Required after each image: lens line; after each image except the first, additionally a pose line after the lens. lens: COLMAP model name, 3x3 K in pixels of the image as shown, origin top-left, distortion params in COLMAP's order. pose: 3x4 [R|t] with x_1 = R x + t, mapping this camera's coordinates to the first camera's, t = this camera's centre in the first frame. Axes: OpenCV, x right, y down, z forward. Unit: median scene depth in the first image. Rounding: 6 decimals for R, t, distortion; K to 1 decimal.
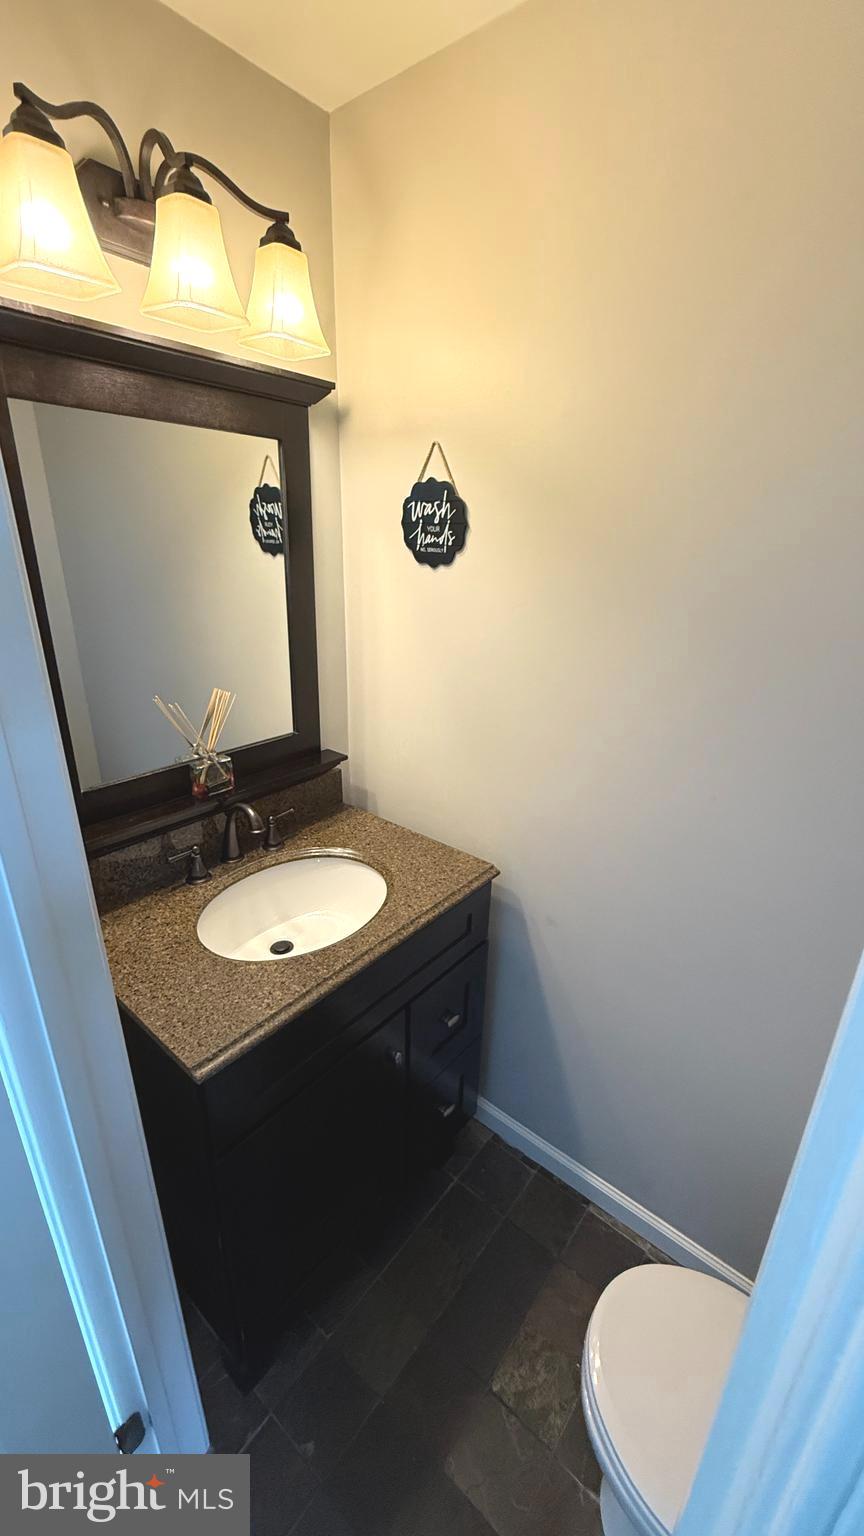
lens RADIAL K [[610.8, 0, 432.0], [0, 610.8, 768.0], [0, 0, 1]] dist [-0.000055, 0.000014]
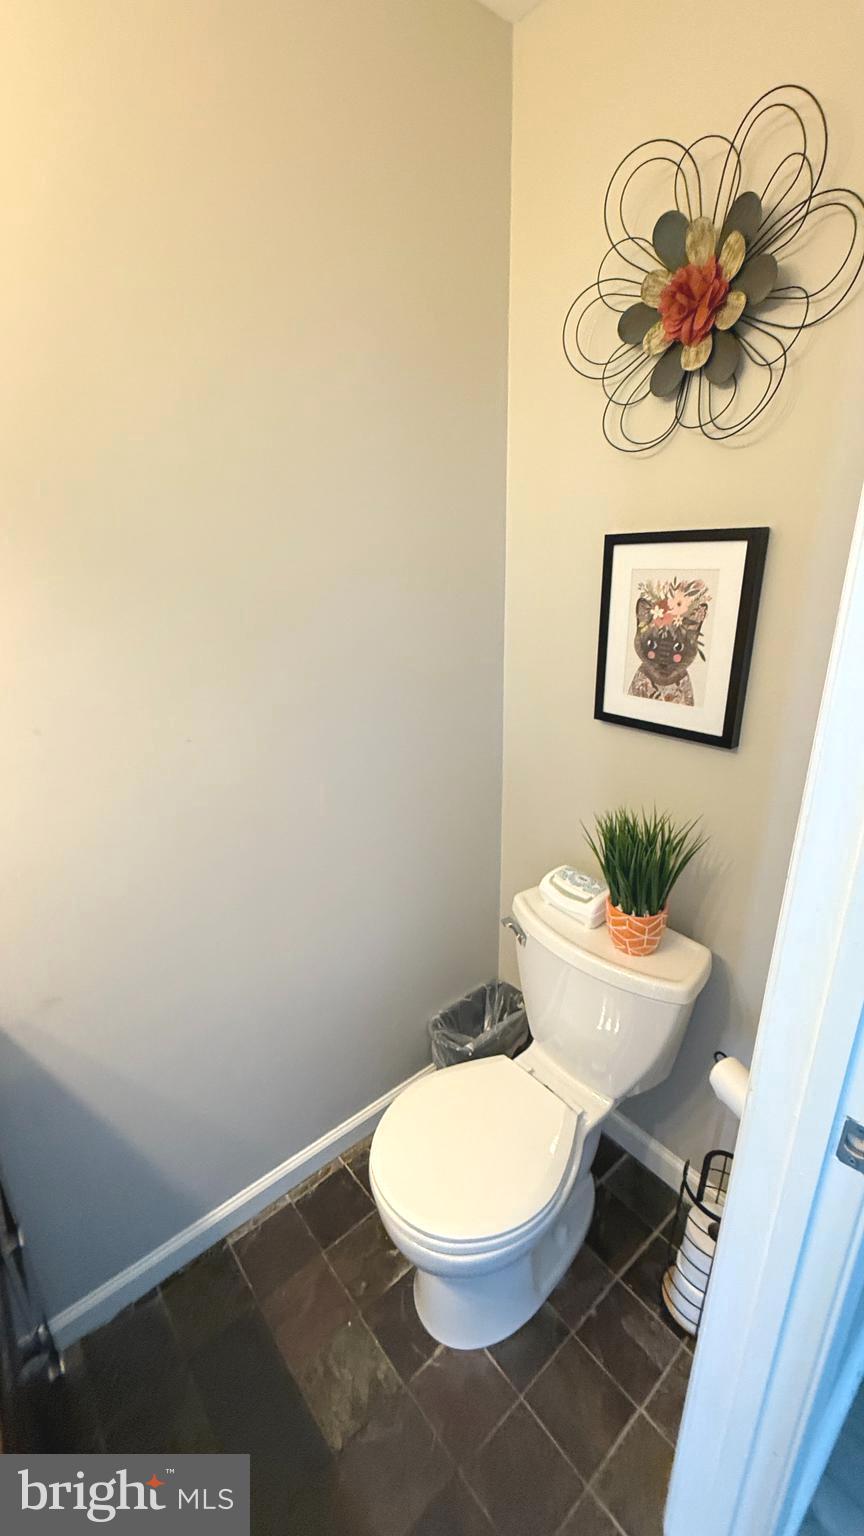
lens RADIAL K [[610.8, 0, 432.0], [0, 610.8, 768.0], [0, 0, 1]] dist [-0.000055, 0.000014]
pose [[0.194570, -0.360740, 0.912145, -0.247943], [0.380704, 0.884792, 0.268714, -0.017930], [-0.903995, 0.294974, 0.309489, 0.254775]]
